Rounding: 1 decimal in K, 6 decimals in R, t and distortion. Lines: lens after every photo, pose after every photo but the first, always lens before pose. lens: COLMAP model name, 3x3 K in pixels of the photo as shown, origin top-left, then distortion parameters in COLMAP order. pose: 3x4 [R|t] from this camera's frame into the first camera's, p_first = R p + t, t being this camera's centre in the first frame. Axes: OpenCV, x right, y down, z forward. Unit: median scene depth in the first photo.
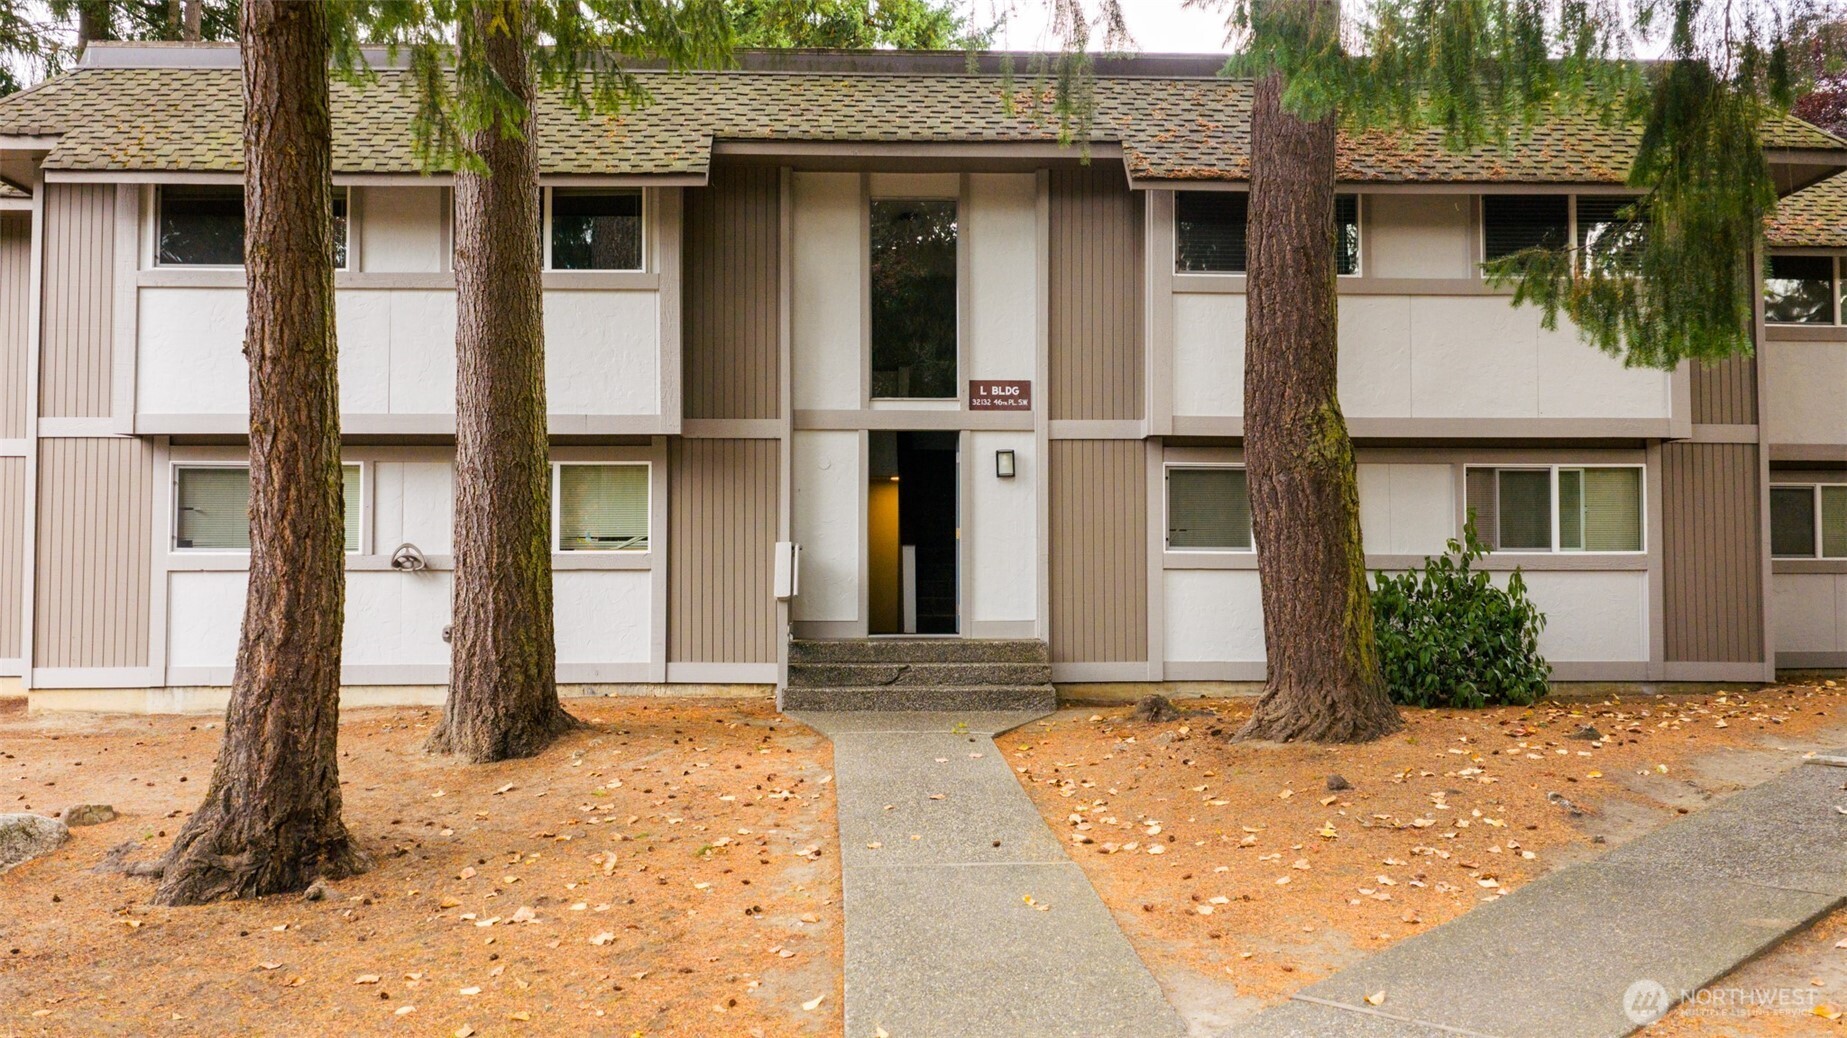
lens RADIAL K [[1555.7, 0, 921.9], [0, 1555.7, 521.7], [0, 0, 1]] dist [0.014958, 0.001688]
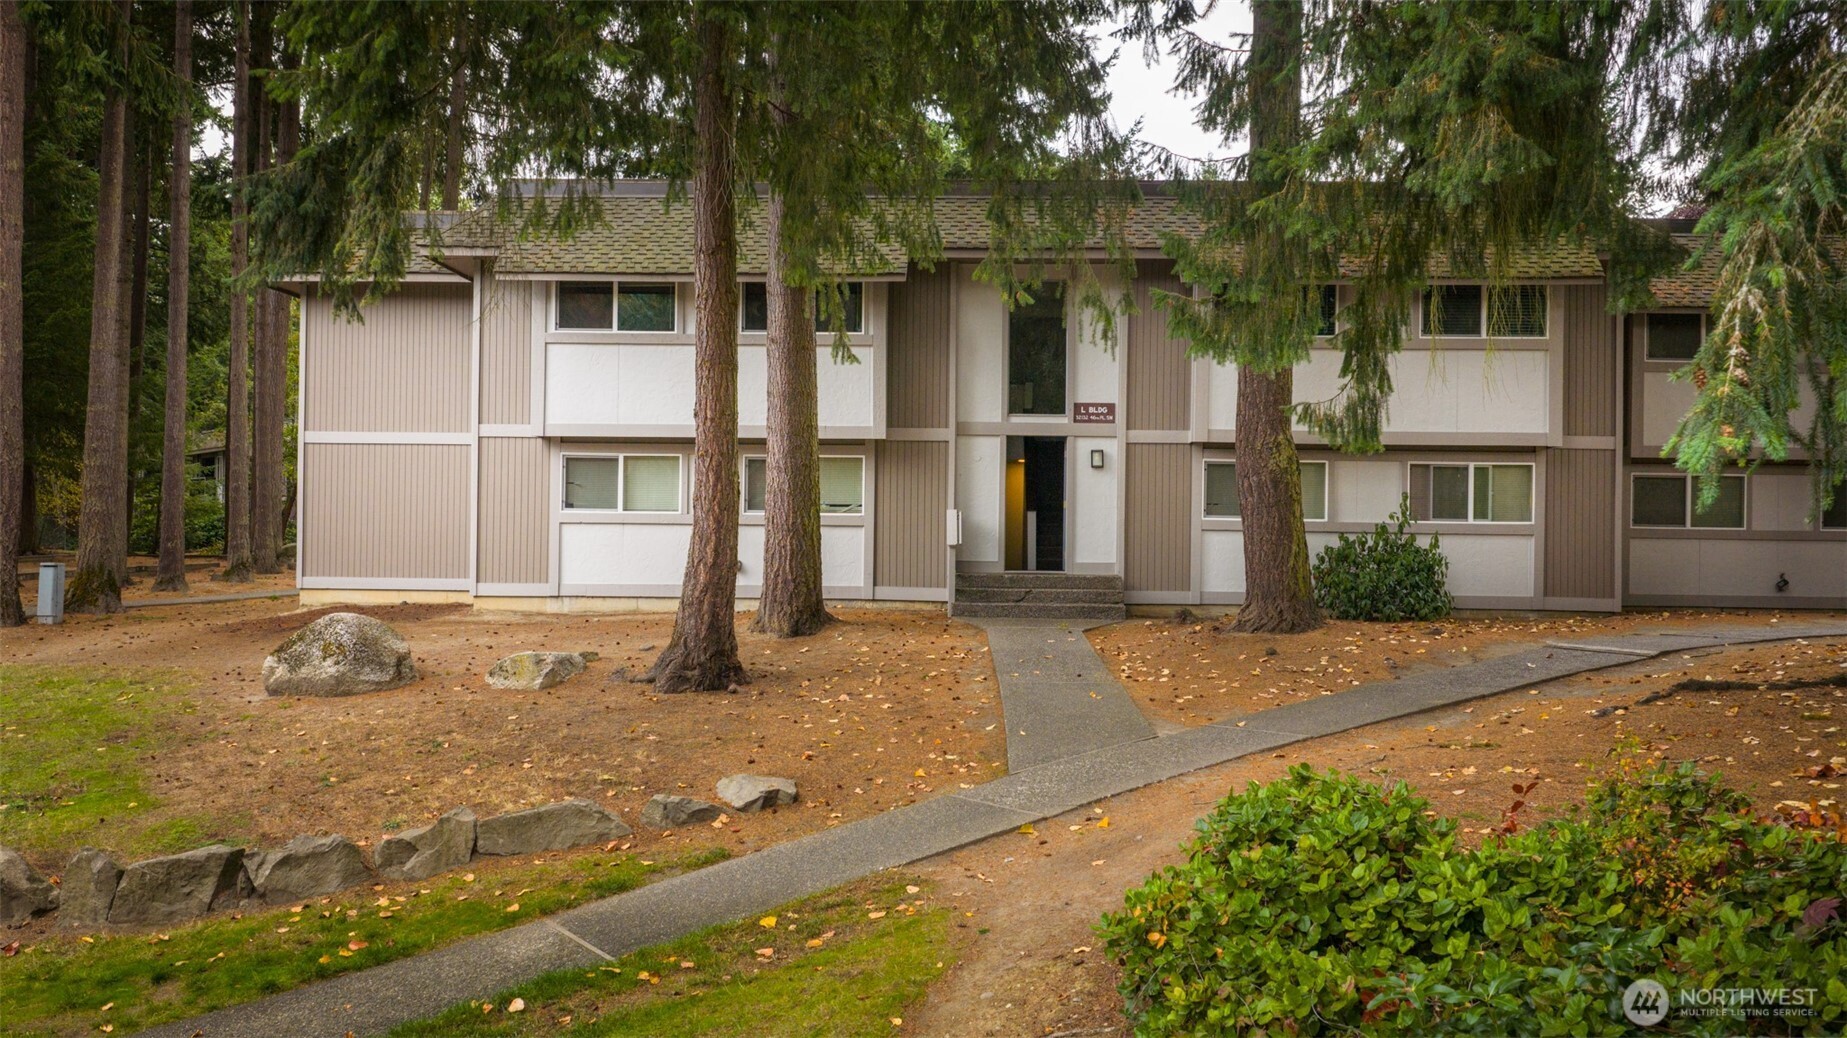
lens RADIAL K [[1555.7, 0, 928.3], [0, 1555.7, 523.1], [0, 0, 1]] dist [0.014958, 0.001688]
pose [[0.997439, 0.012861, -0.070352, -0.002851], [-0.010611, 0.999423, 0.032269, -0.023553], [0.070727, -0.031439, 0.997000, -0.554586]]
